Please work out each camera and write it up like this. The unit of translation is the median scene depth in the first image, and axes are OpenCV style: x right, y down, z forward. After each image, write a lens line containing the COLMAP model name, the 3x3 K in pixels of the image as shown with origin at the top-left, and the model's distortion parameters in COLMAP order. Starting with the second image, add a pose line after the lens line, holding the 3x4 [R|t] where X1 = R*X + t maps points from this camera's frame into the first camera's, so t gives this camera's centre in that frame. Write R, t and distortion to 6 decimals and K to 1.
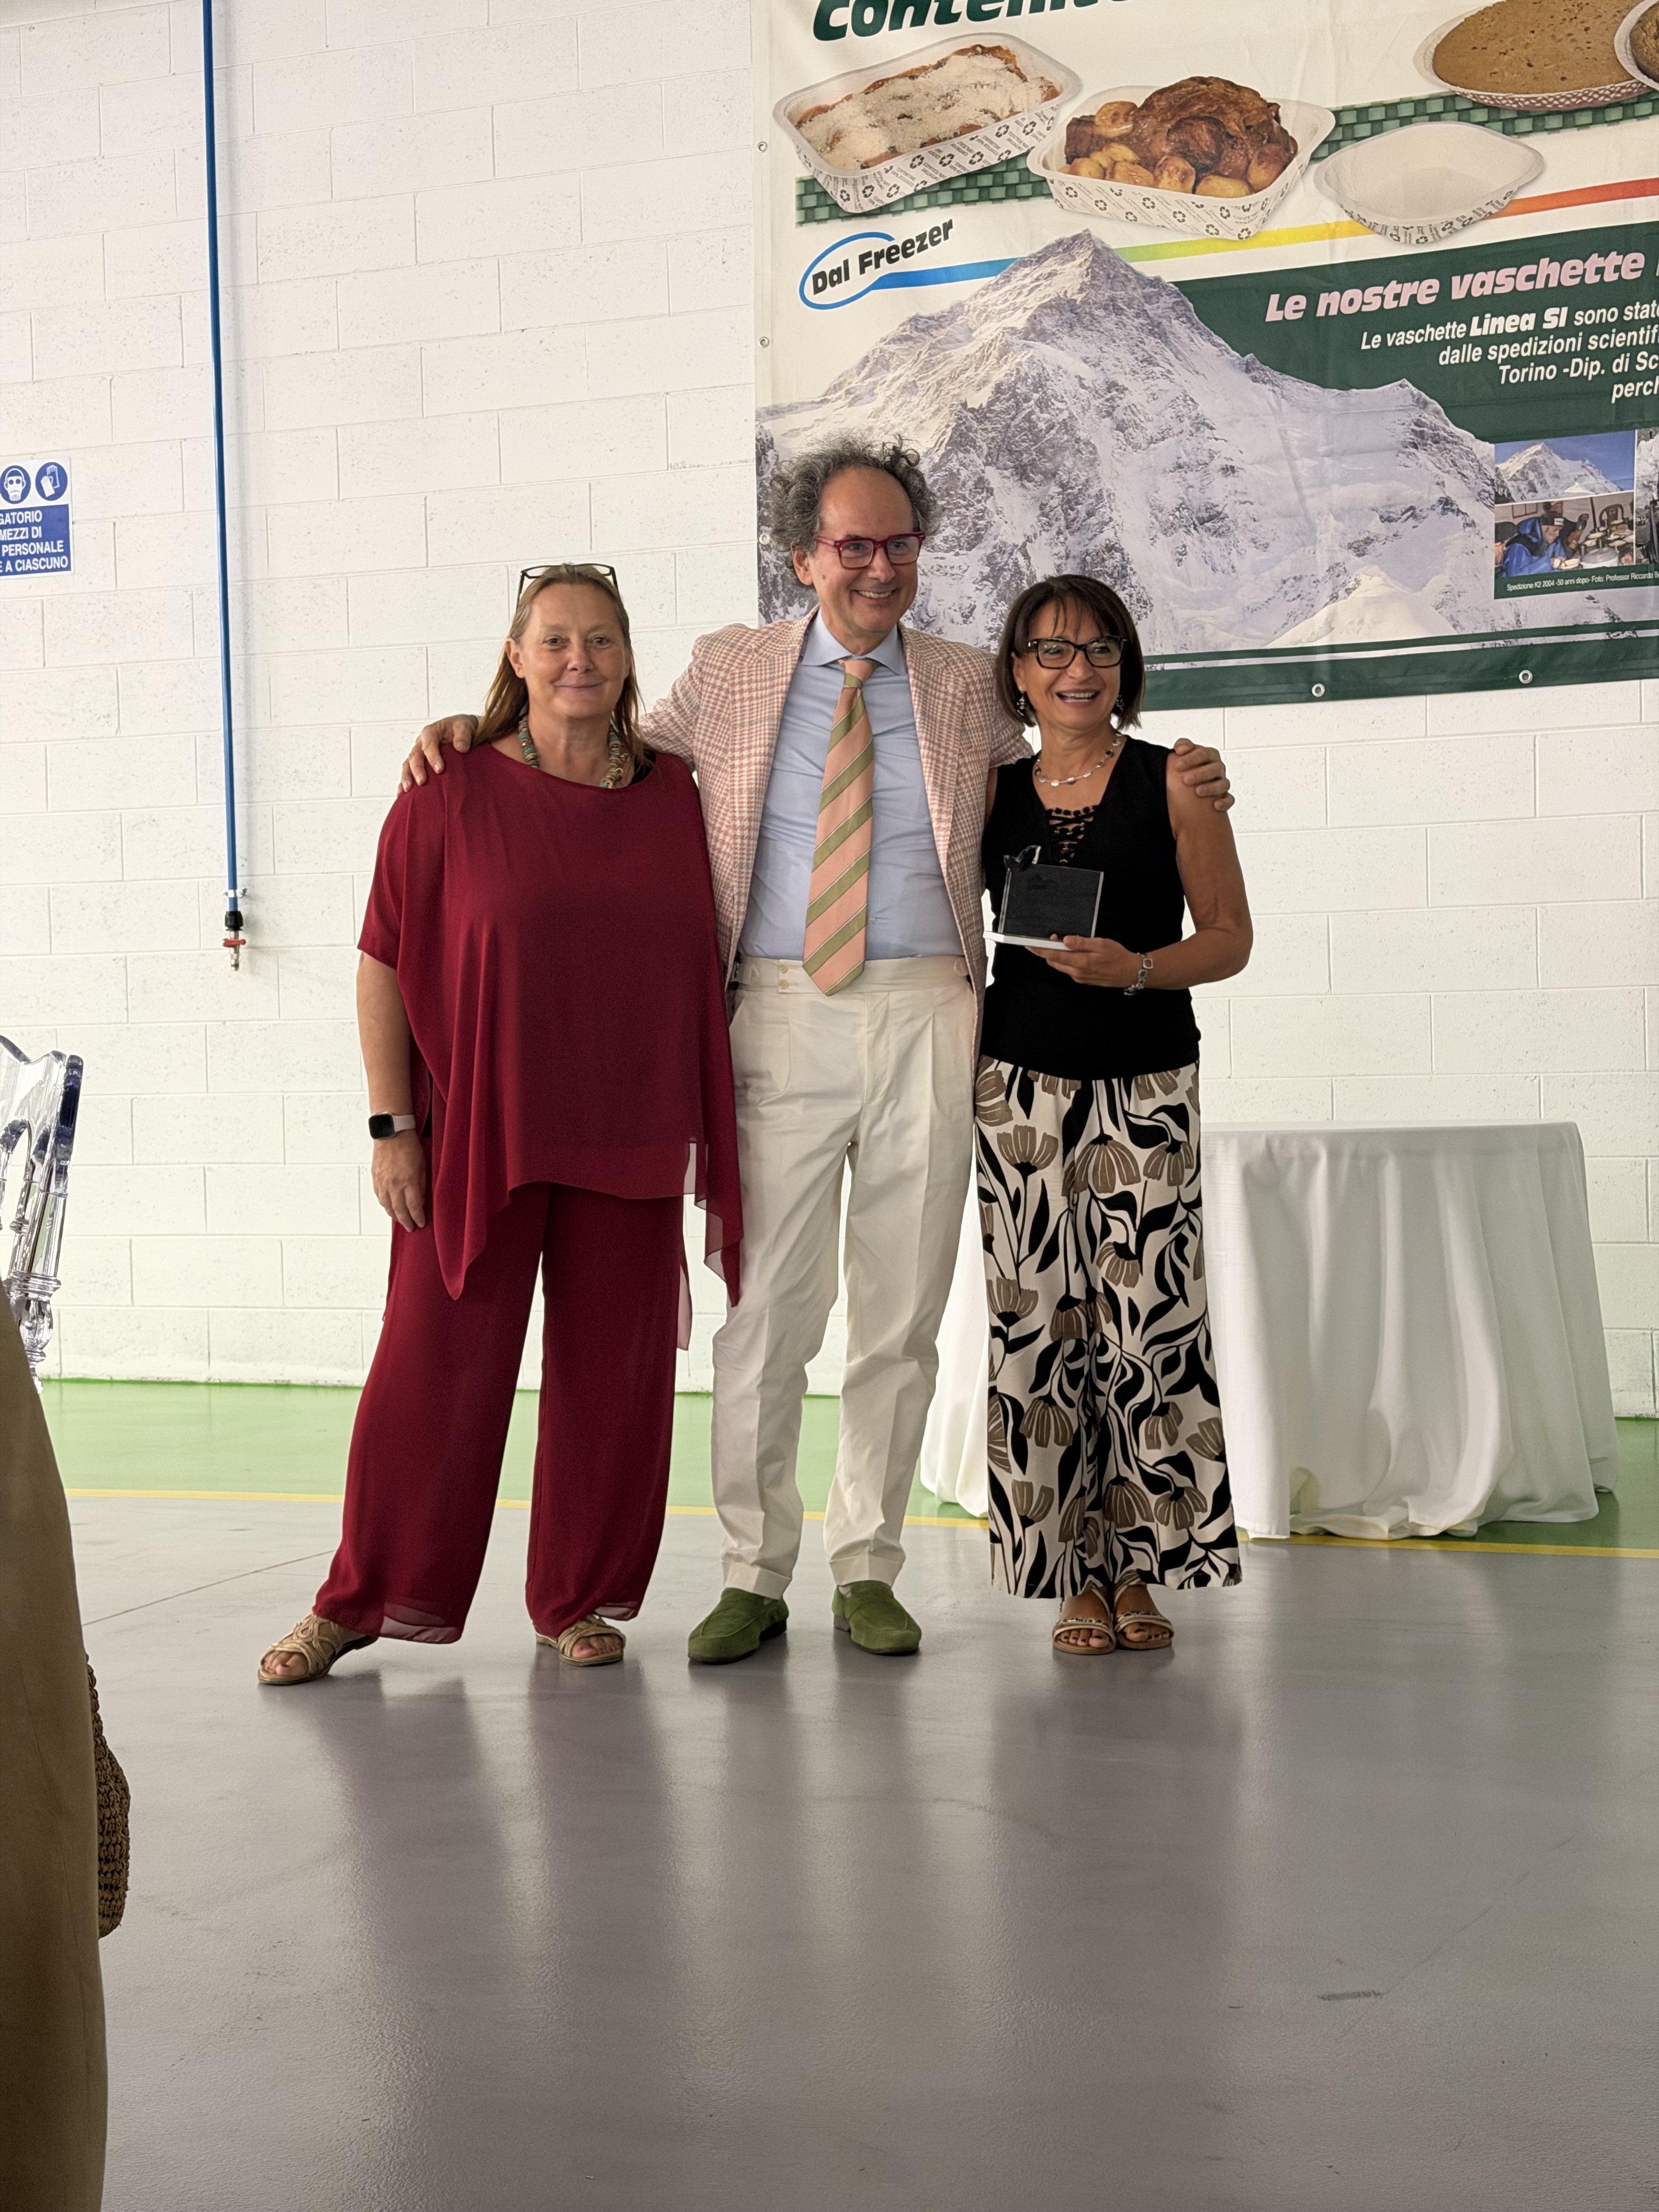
lens RADIAL K [[3066.1, 0, 835.4], [0, 3066.1, 1112.9], [0, 0, 1]] dist [0.206312, -0.474964]
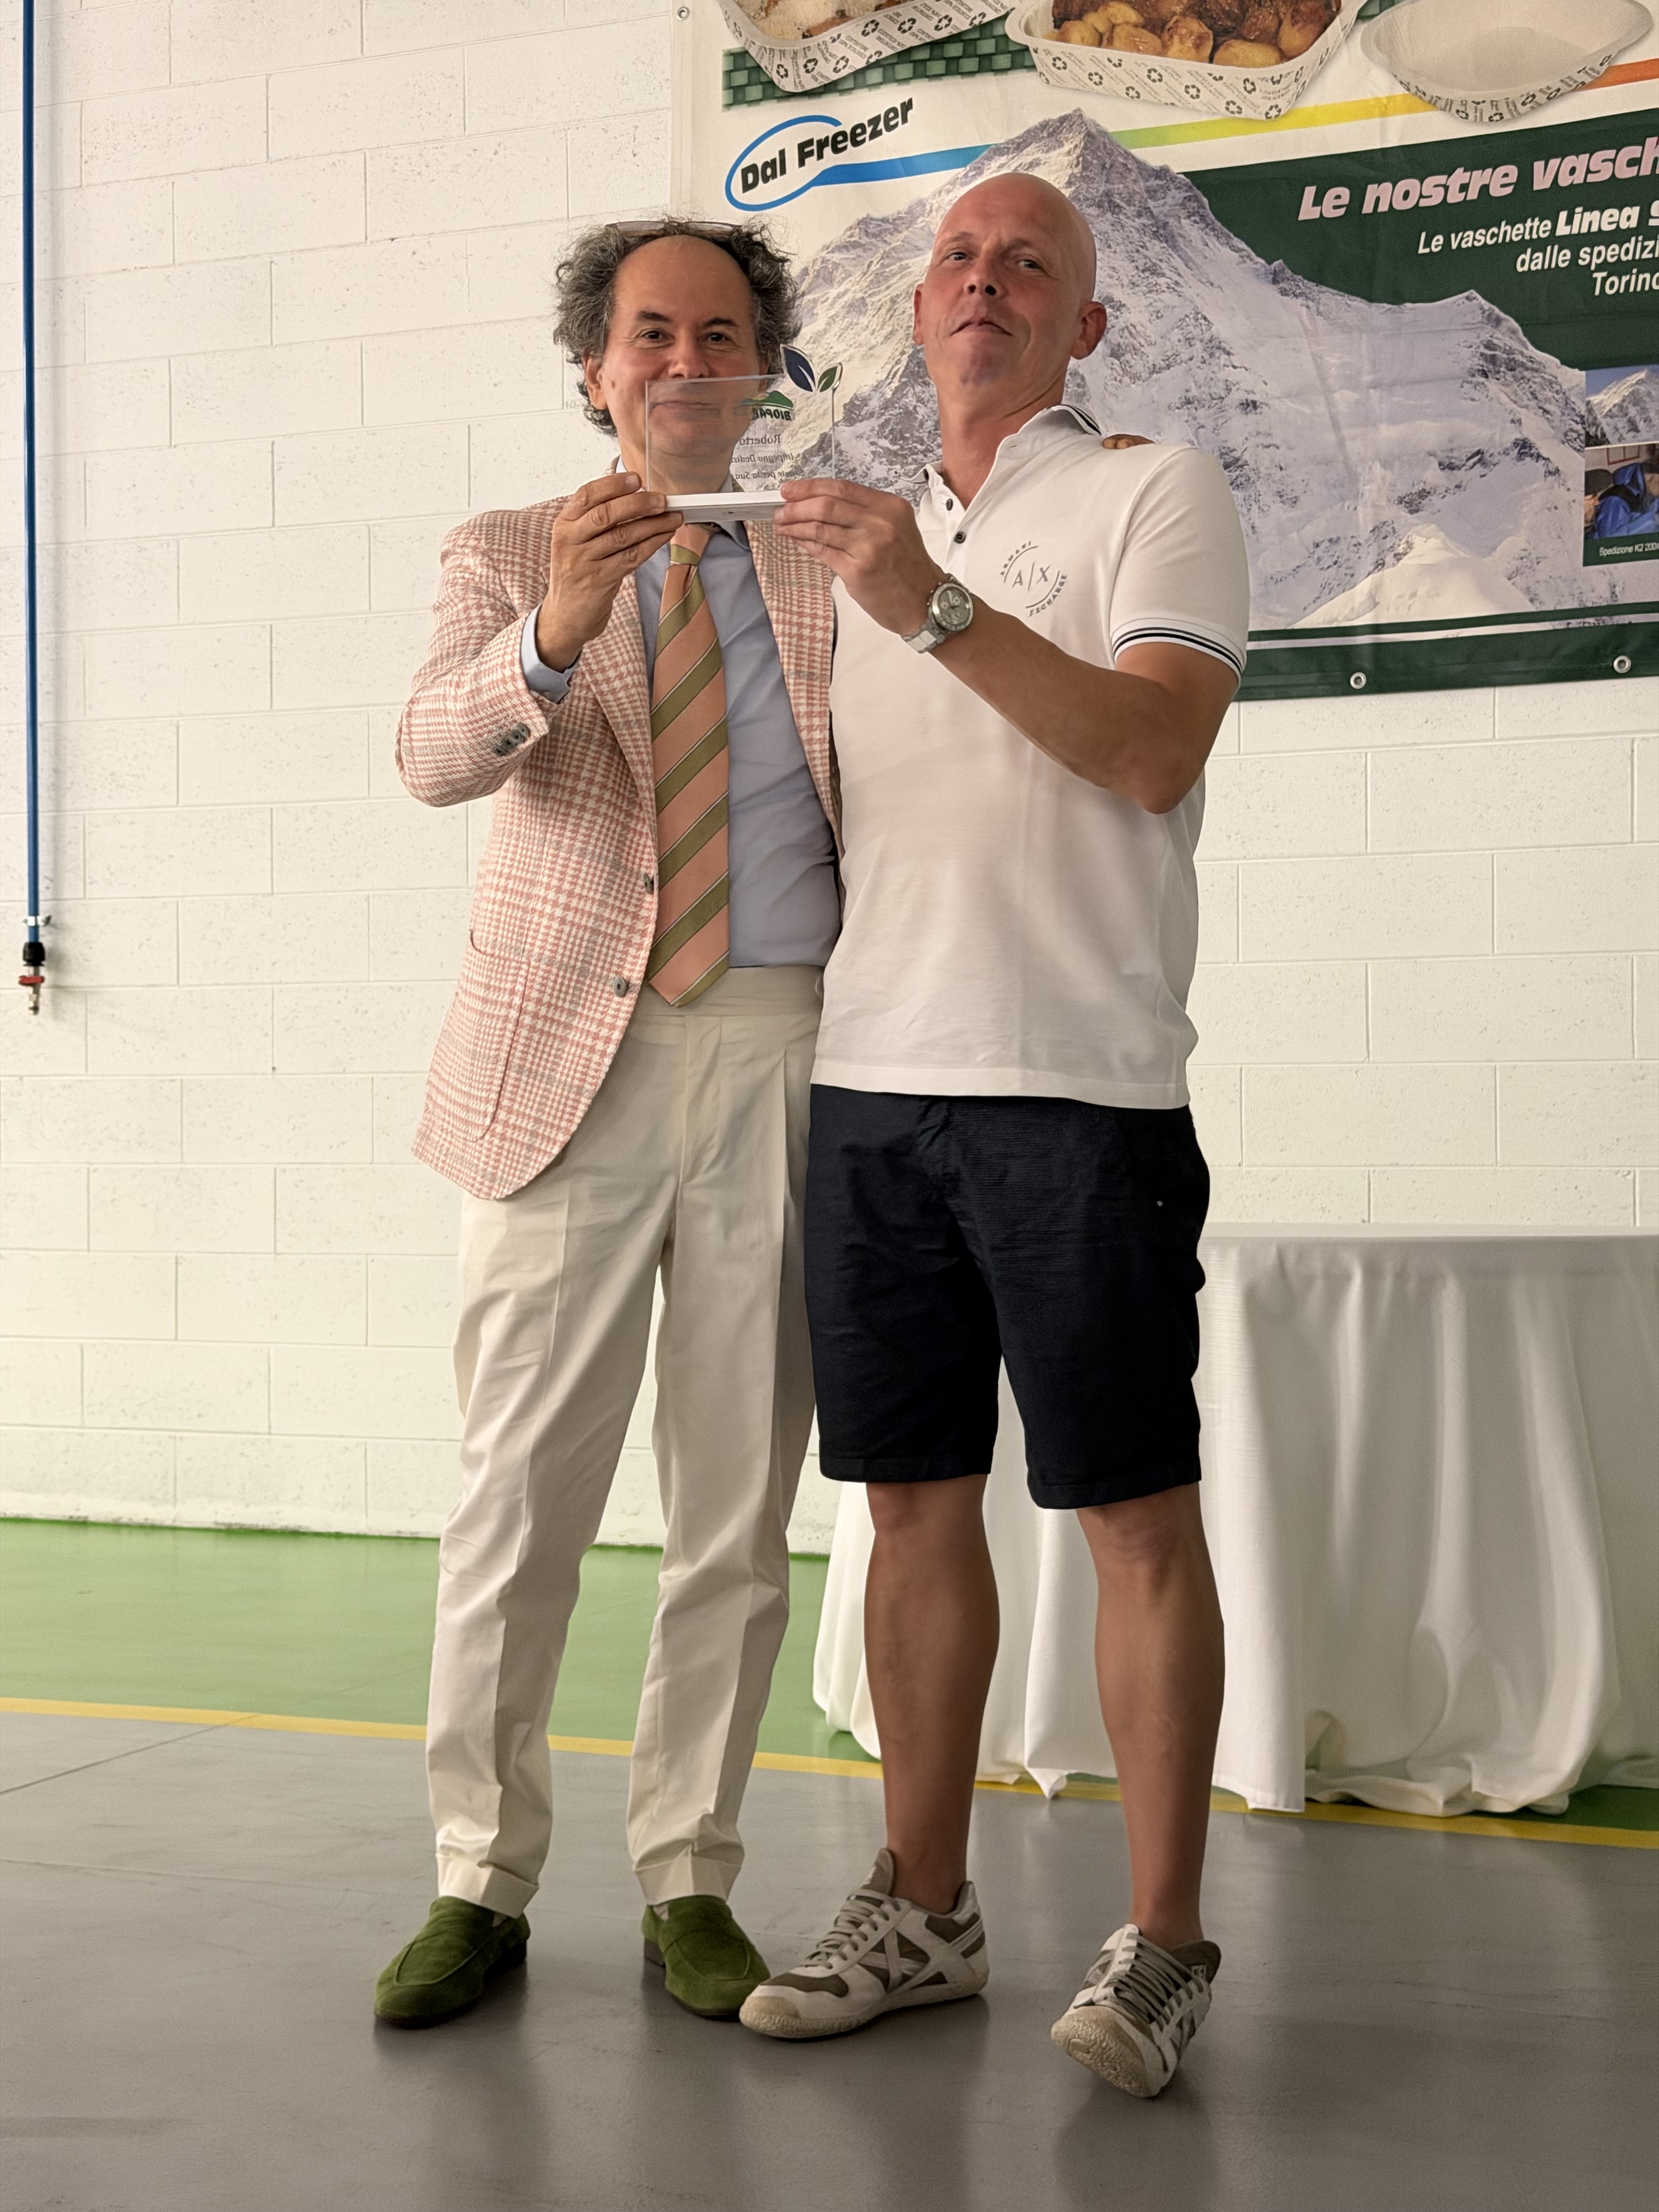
lens RADIAL K [[3066.1, 0, 835.4], [0, 3066.1, 1112.9], [0, 0, 1]] dist [0.206312, -0.474964]
pose [[0.999783, 0.017400, -0.011465, 0.032393], [-0.017711, 0.999462, -0.027602, -0.001155], [0.010979, 0.027799, 0.999553, 0.203374]]
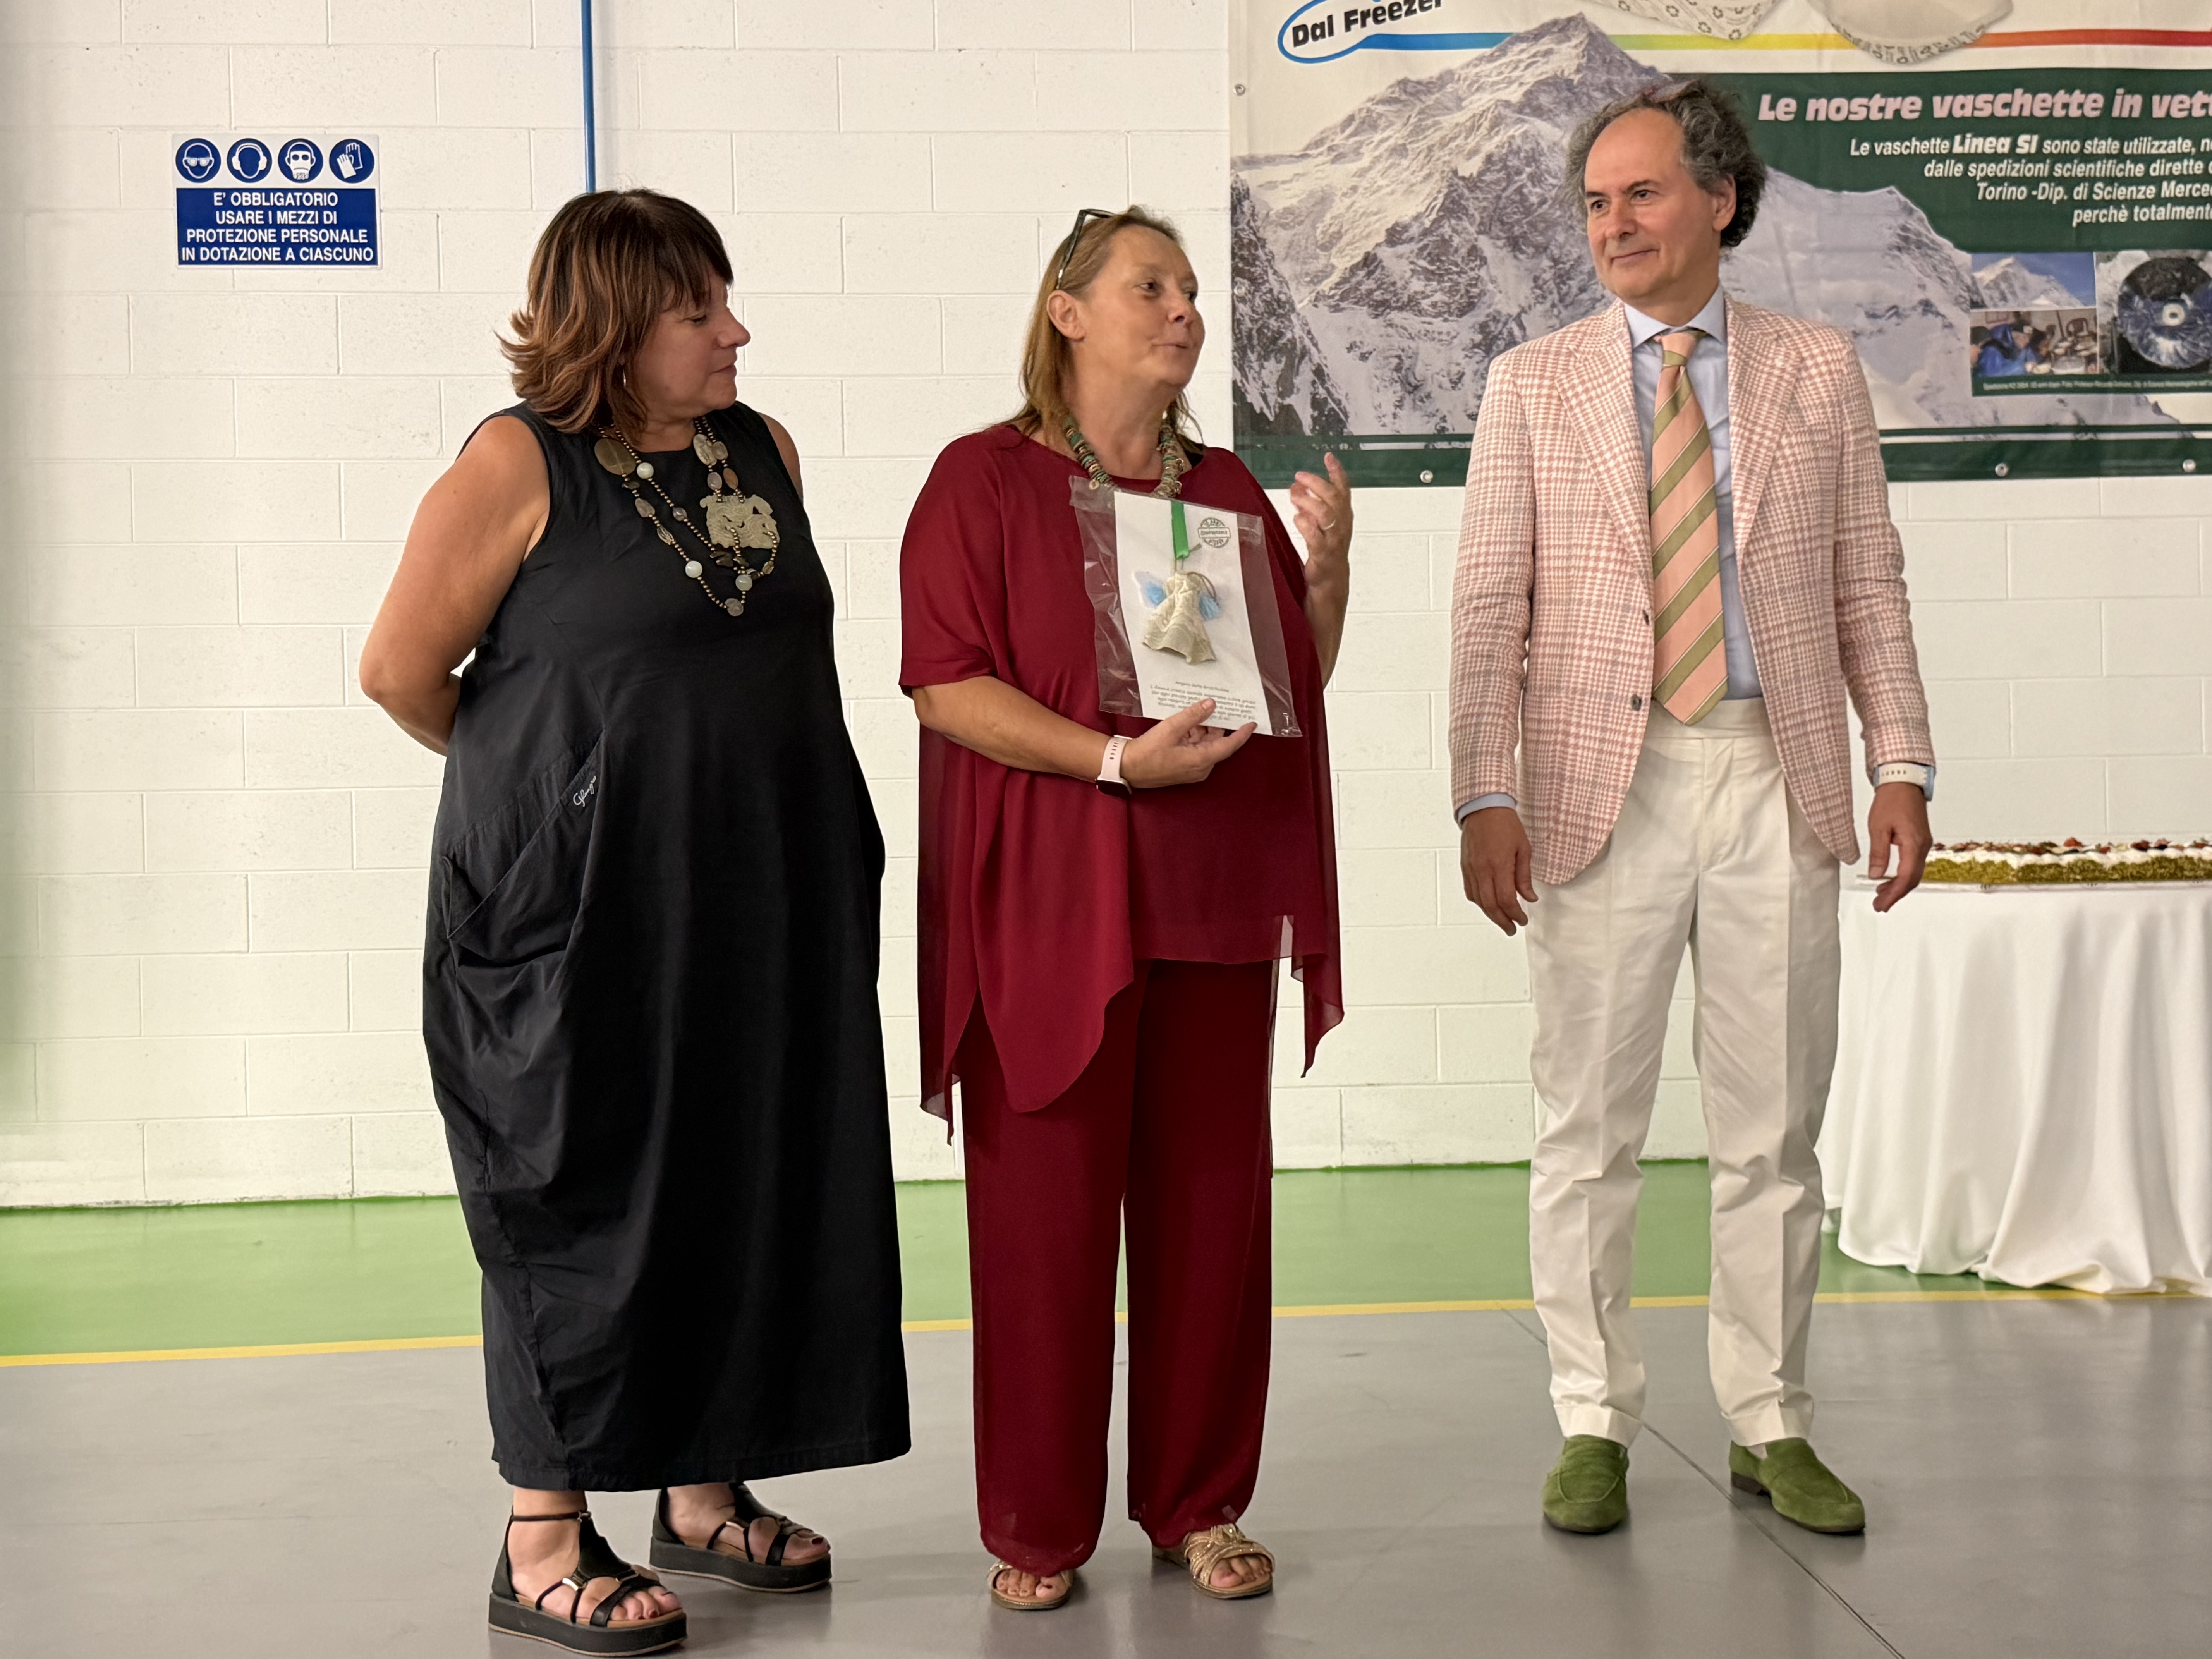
lens RADIAL K [[2714.4, 0, 1106.0], [0, 2714.4, 829.5], [0, 0, 1]] dist [0.224163, -0.567261]
pose [[0.905094, 0.001099, 0.425211, -0.452950], [0.010124, 0.999657, -0.024133, 0.004656], [-0.425092, 0.026148, 0.904773, 0.254996]]
